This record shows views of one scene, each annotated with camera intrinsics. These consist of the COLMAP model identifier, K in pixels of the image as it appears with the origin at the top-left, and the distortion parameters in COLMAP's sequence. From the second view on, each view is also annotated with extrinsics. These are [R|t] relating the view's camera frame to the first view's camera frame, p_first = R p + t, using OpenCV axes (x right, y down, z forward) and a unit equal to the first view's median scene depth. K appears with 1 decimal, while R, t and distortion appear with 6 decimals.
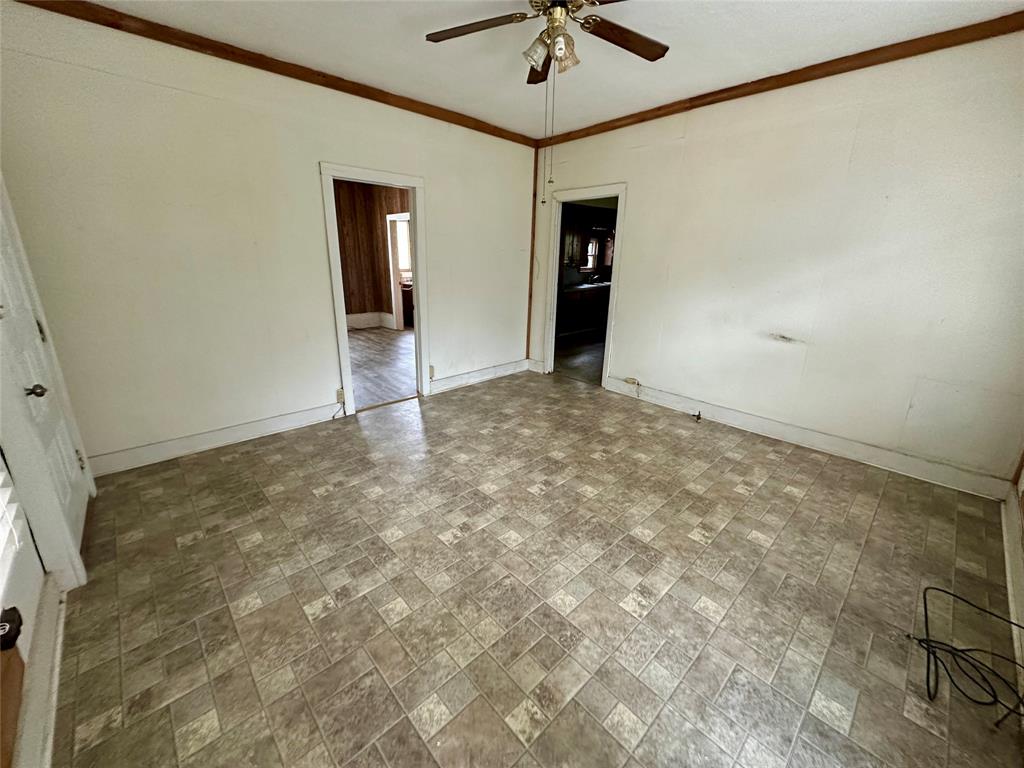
lens RADIAL K [[410.5, 0, 511.6], [0, 410.5, 382.6], [0, 0, 1]] dist [-0.003791, 0.000667]
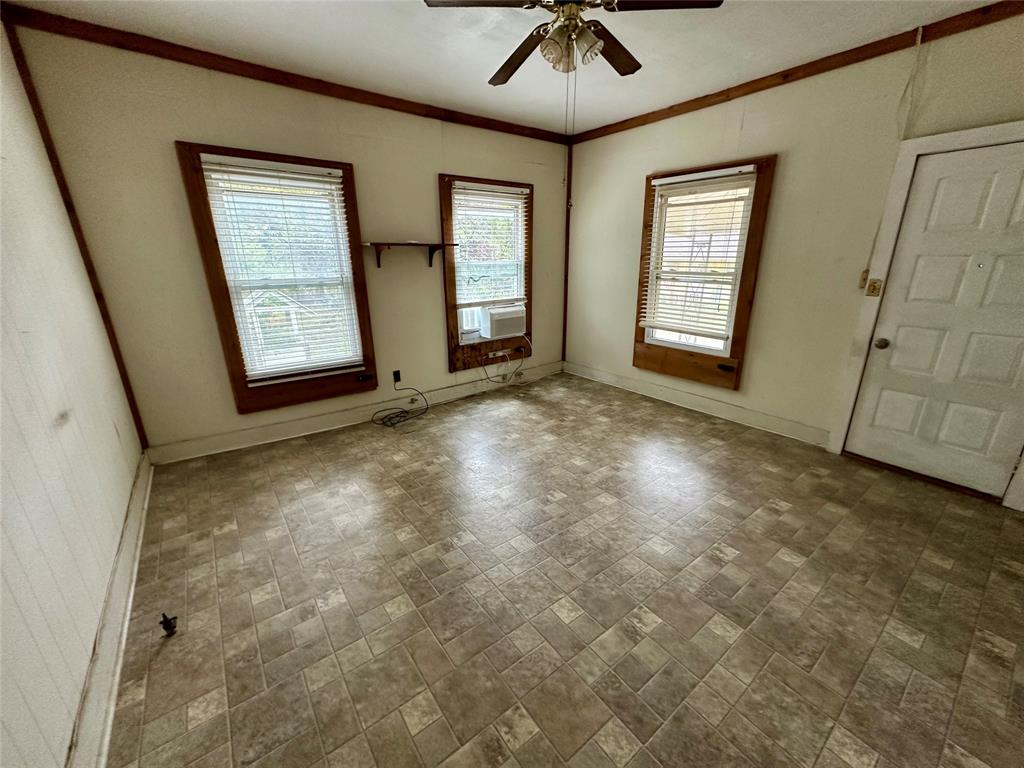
lens RADIAL K [[410.5, 0, 512.9], [0, 410.5, 385.4], [0, 0, 1]] dist [-0.003791, 0.000667]
pose [[-0.994608, -0.042241, 0.094714, 0.101669], [0.019513, 0.820754, 0.570949, -0.625915], [-0.101855, 0.569718, -0.815504, 2.001220]]
